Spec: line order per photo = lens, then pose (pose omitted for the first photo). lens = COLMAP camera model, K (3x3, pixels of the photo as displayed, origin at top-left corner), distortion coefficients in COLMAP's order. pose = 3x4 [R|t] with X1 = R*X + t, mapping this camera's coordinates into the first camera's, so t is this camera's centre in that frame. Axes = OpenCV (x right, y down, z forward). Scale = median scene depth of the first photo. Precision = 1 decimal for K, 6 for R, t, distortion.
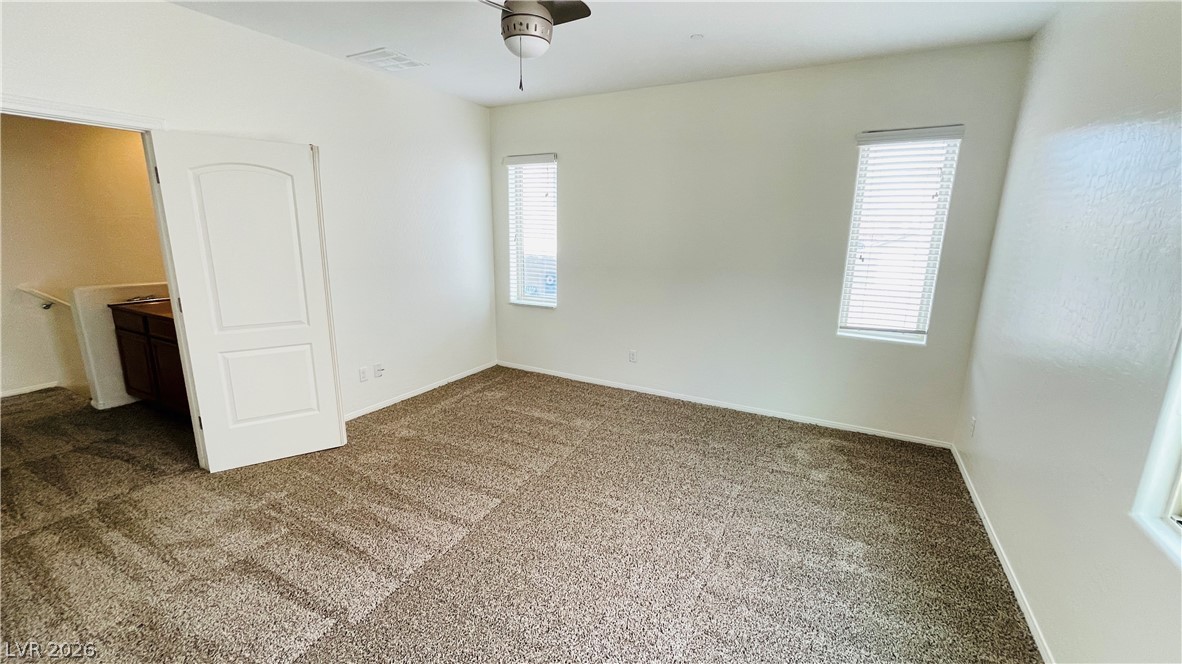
lens RADIAL K [[480.5, 0, 589.8], [0, 480.5, 334.1], [0, 0, 1]] dist [-0.001266, 0.000057]
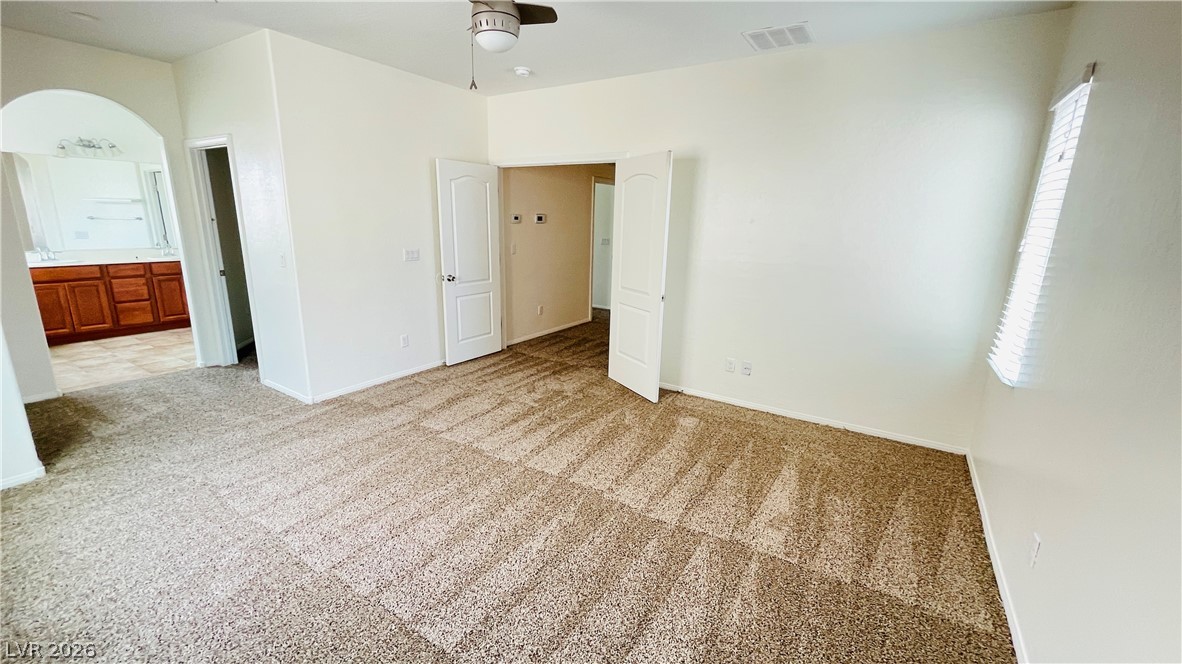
lens RADIAL K [[480.5, 0, 589.8], [0, 480.5, 334.1], [0, 0, 1]] dist [-0.001266, 0.000057]
pose [[-0.082719, 0.221873, -0.971561, 0.799415], [-0.237340, 0.942465, 0.235435, -0.221931], [0.967898, 0.250065, -0.025300, 1.060356]]
